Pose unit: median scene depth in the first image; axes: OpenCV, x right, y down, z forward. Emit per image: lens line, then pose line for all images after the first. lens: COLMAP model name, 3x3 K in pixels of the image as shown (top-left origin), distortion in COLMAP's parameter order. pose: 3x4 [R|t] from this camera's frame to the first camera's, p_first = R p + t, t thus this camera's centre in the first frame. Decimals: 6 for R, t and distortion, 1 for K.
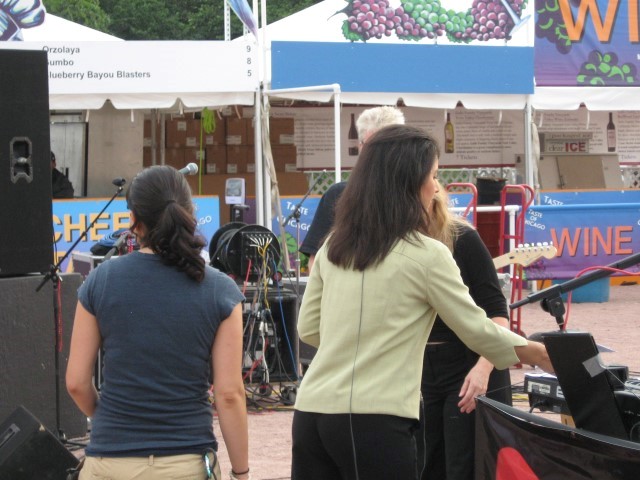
lens RADIAL K [[2007.8, 0, 320.7], [0, 2007.8, 240.0], [0, 0, 1]] dist [-0.081606, 0.000000]
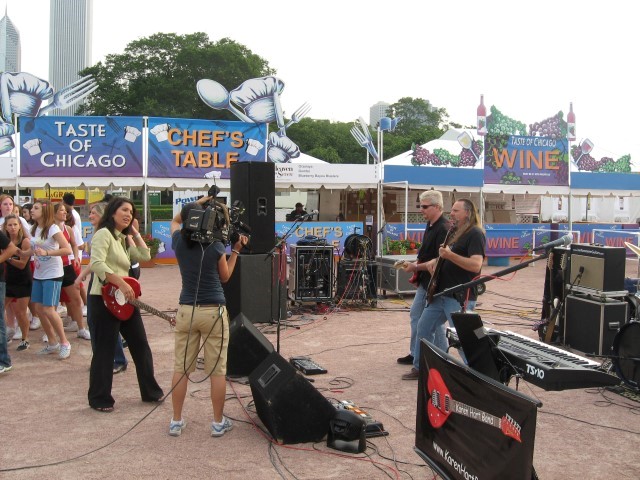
lens RADIAL K [[660.8, 0, 320.7], [0, 660.8, 238.9], [0, 0, 1]] dist [-0.113336, 0.000000]
pose [[0.989176, 0.030839, -0.143454, 0.020319], [-0.029811, 0.999512, 0.009309, -0.005247], [0.143671, -0.004932, 0.989613, 0.107781]]
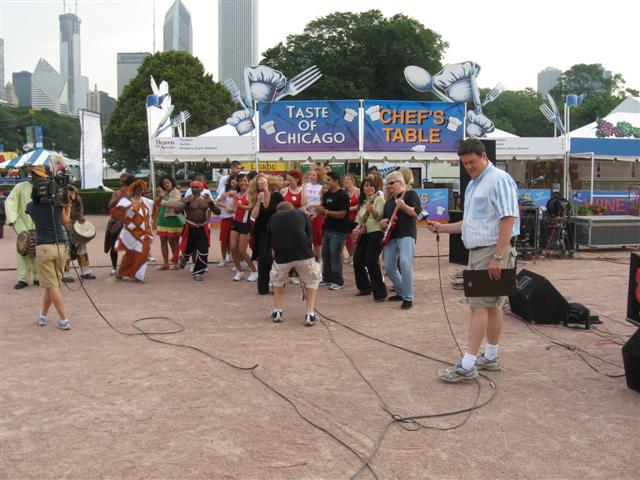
lens RADIAL K [[660.8, 0, 317.1], [0, 660.8, 237.4], [0, 0, 1]] dist [-0.113336, 0.000000]
pose [[0.923019, 0.048940, -0.381630, 0.001842], [-0.028806, 0.997884, 0.058298, 0.003337], [0.383675, -0.042817, 0.922475, -0.034053]]
